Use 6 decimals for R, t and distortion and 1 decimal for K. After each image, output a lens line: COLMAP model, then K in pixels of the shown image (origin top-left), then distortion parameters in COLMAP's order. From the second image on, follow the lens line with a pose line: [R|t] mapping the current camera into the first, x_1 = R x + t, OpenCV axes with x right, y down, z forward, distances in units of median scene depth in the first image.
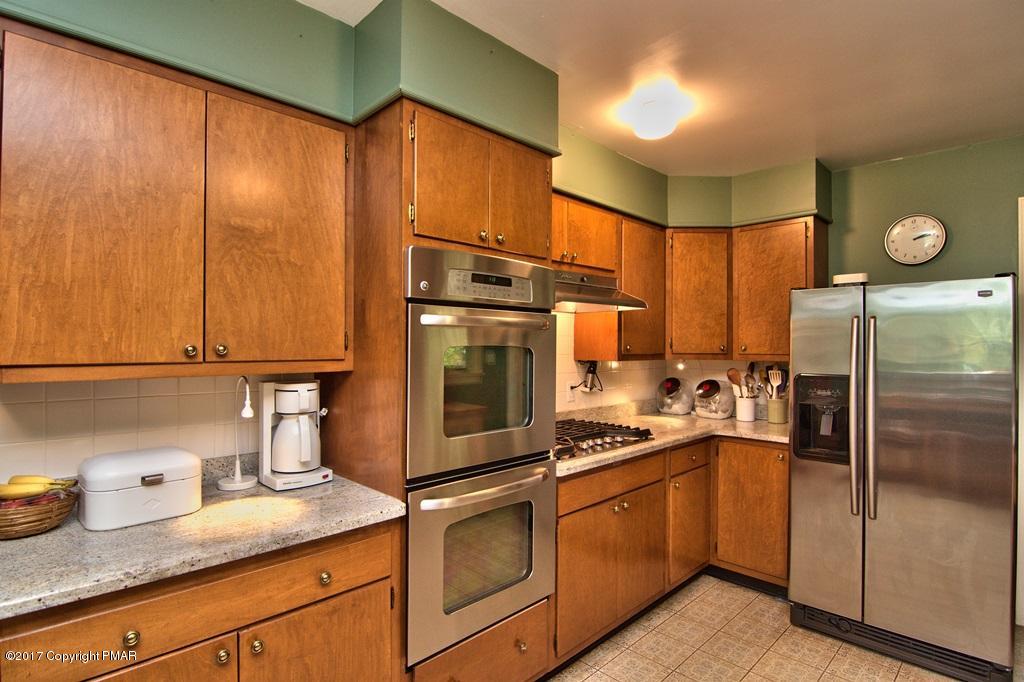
lens RADIAL K [[517.2, 0, 512.6], [0, 517.2, 344.1], [0, 0, 1]] dist [0.004627, 0.000044]
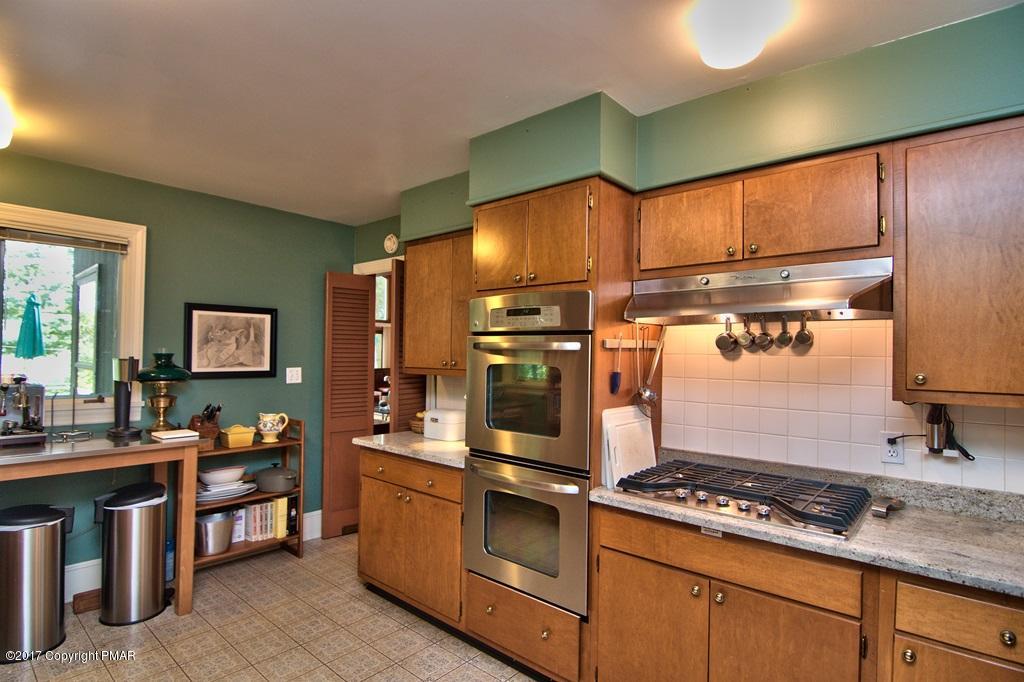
lens RADIAL K [[517.2, 0, 513.0], [0, 517.2, 346.4], [0, 0, 1]] dist [0.004627, 0.000044]
pose [[0.091570, -0.022081, -0.995554, 1.143091], [-0.014190, 0.999624, -0.023476, -0.010883], [0.995698, 0.016277, 0.091222, 0.823041]]
